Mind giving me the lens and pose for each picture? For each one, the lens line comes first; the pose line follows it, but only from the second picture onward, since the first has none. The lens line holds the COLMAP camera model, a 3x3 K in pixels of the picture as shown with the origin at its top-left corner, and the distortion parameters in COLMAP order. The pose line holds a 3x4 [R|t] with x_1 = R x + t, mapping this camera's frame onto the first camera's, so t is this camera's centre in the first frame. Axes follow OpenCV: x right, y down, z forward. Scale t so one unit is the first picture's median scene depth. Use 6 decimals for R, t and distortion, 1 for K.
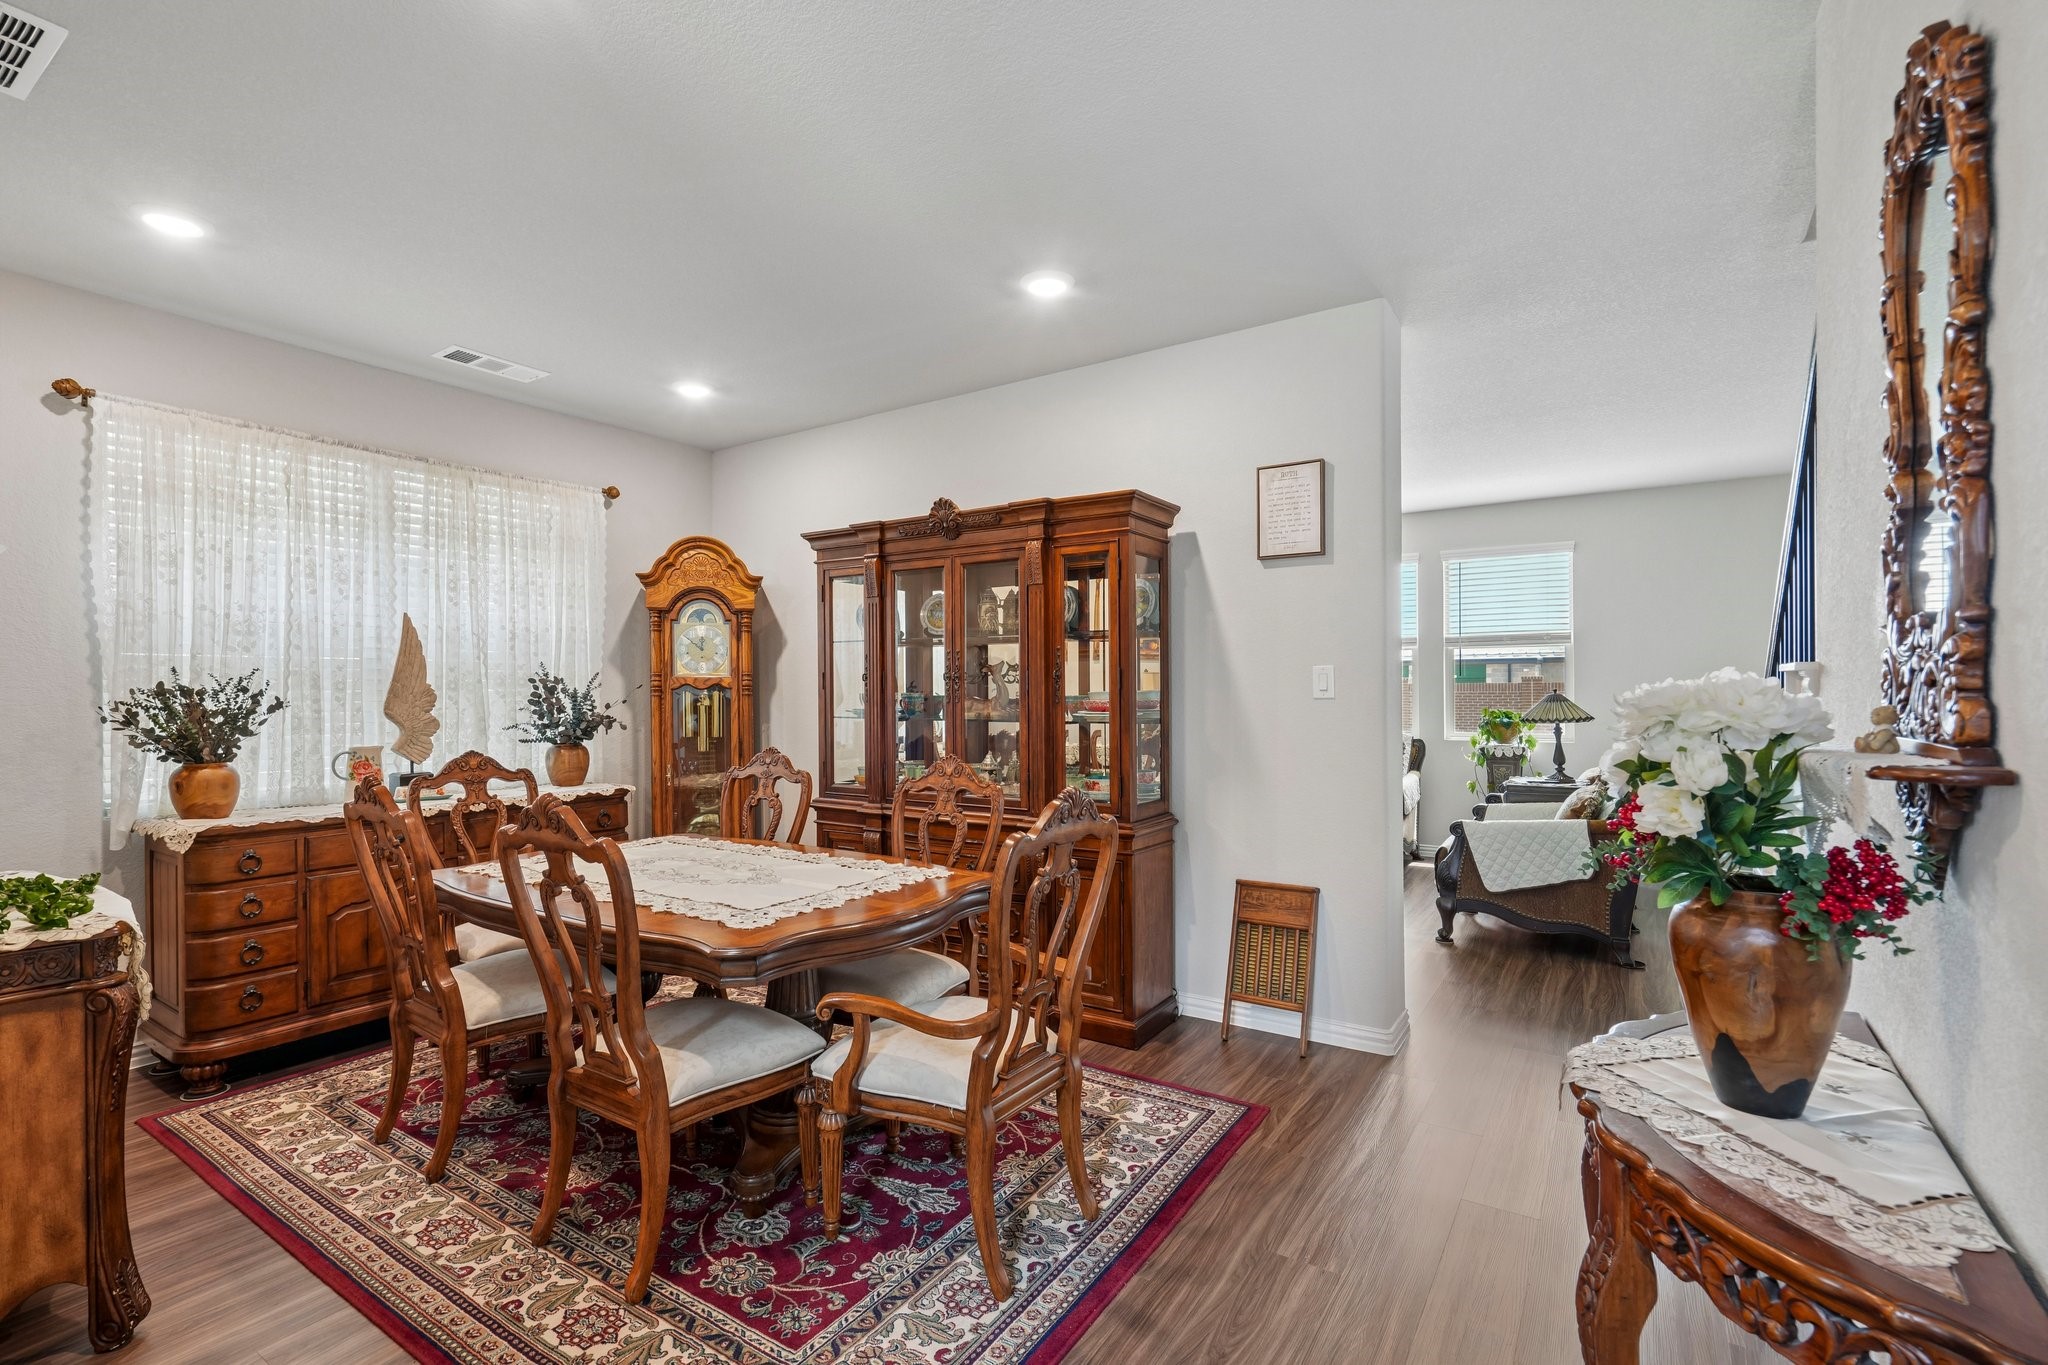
lens RADIAL K [[935.8, 0, 1024.8], [0, 935.8, 687.7], [0, 0, 1]] dist [-0.005189, 0.001362]
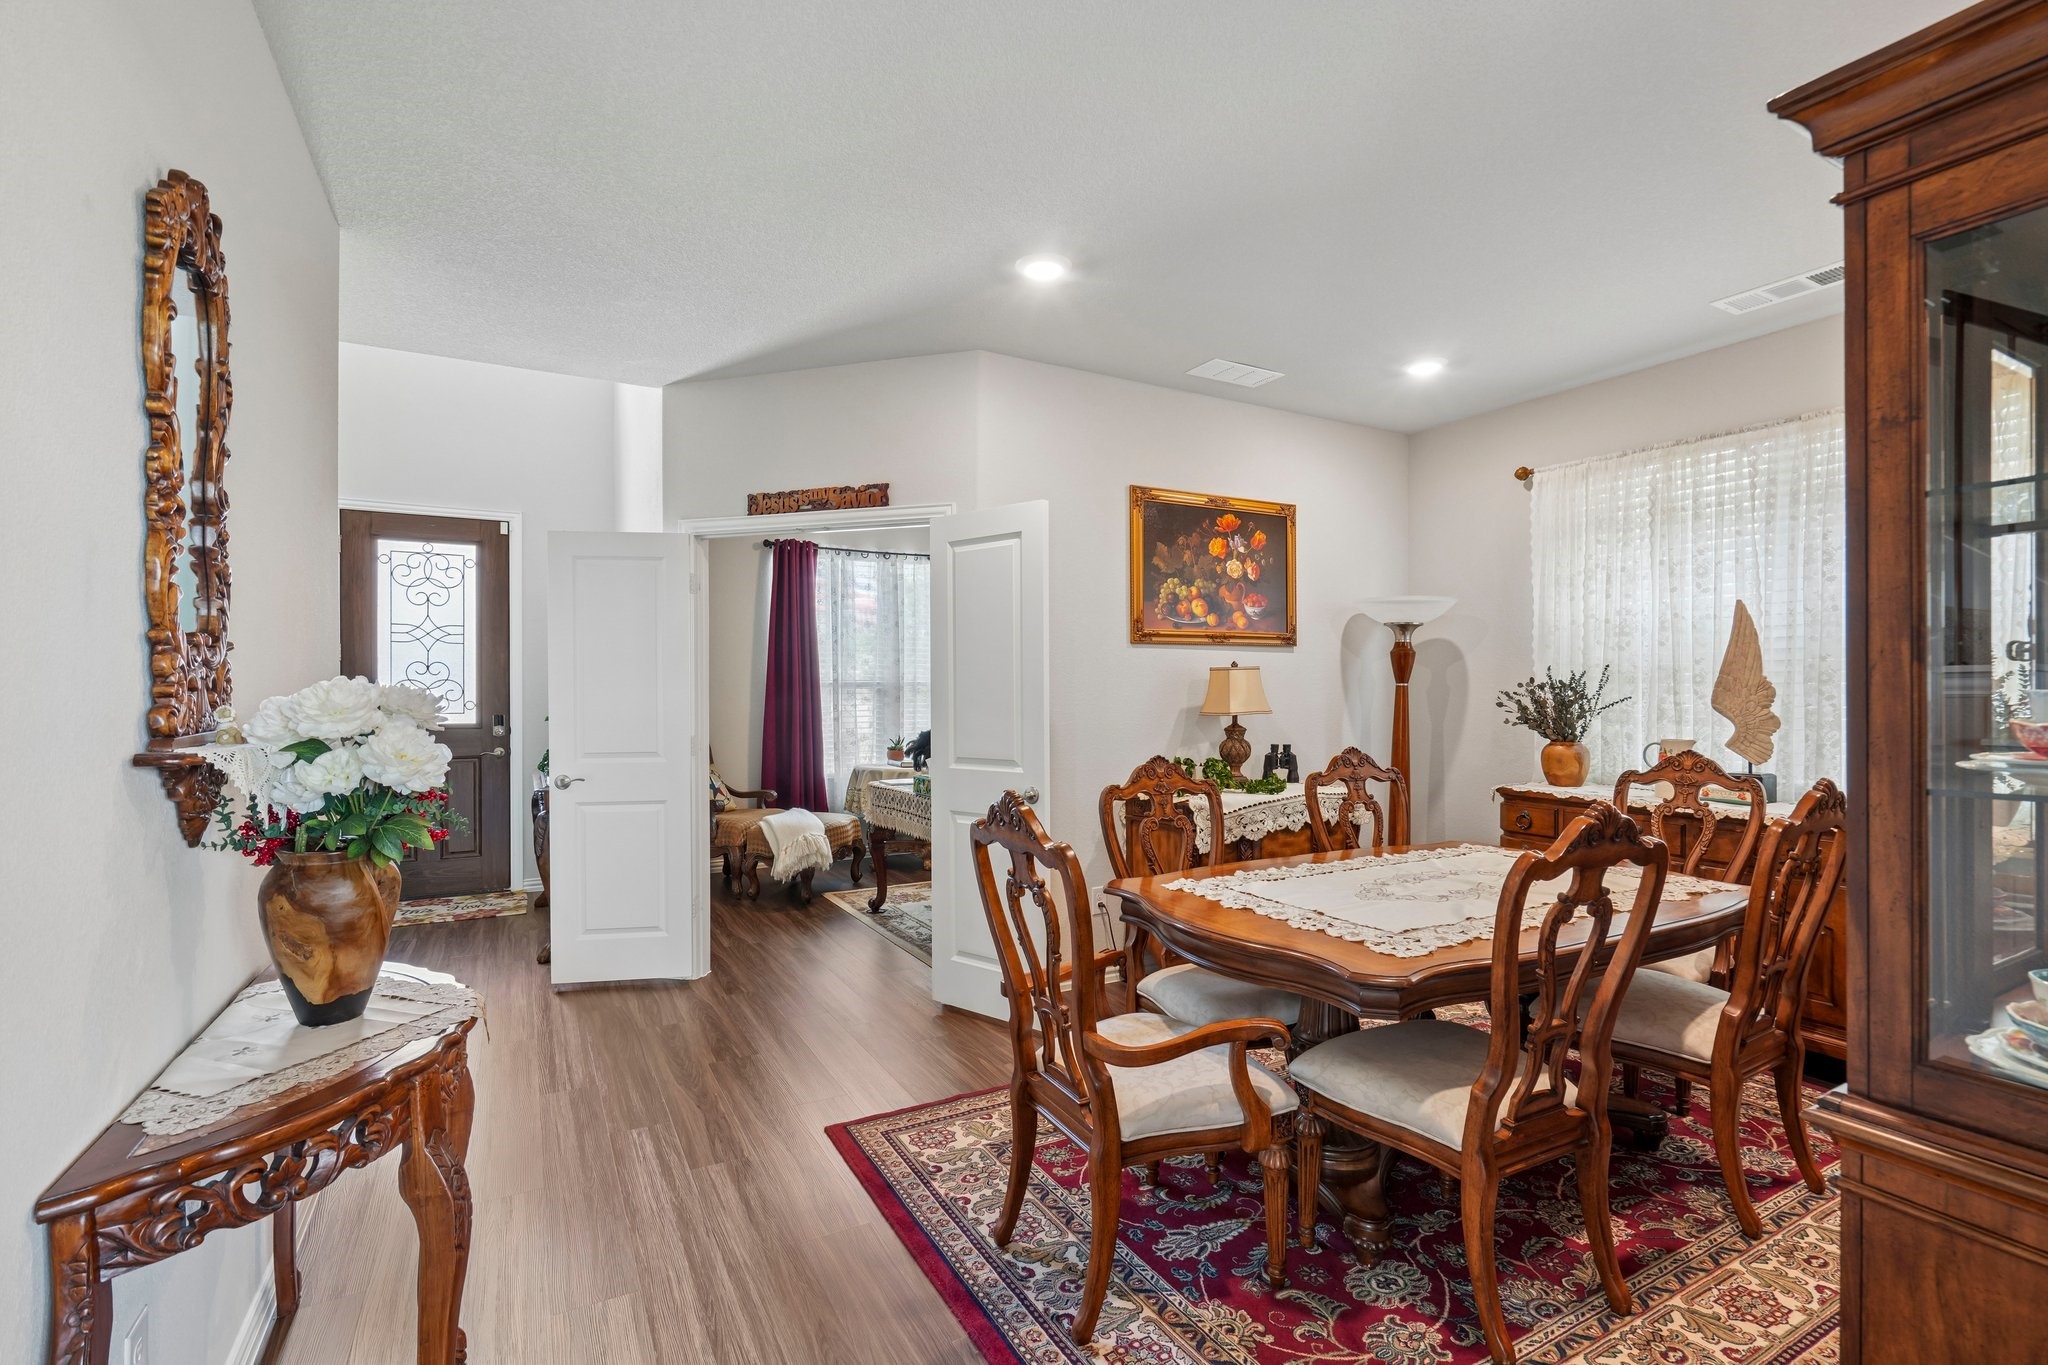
lens RADIAL K [[935.8, 0, 1036.9], [0, 935.8, 686.7], [0, 0, 1]] dist [-0.005189, 0.001362]
pose [[-0.466535, 0.007937, -0.884467, 0.531568], [0.007778, 0.999958, 0.004871, -0.004118], [0.884468, -0.004607, -0.466577, 0.892926]]
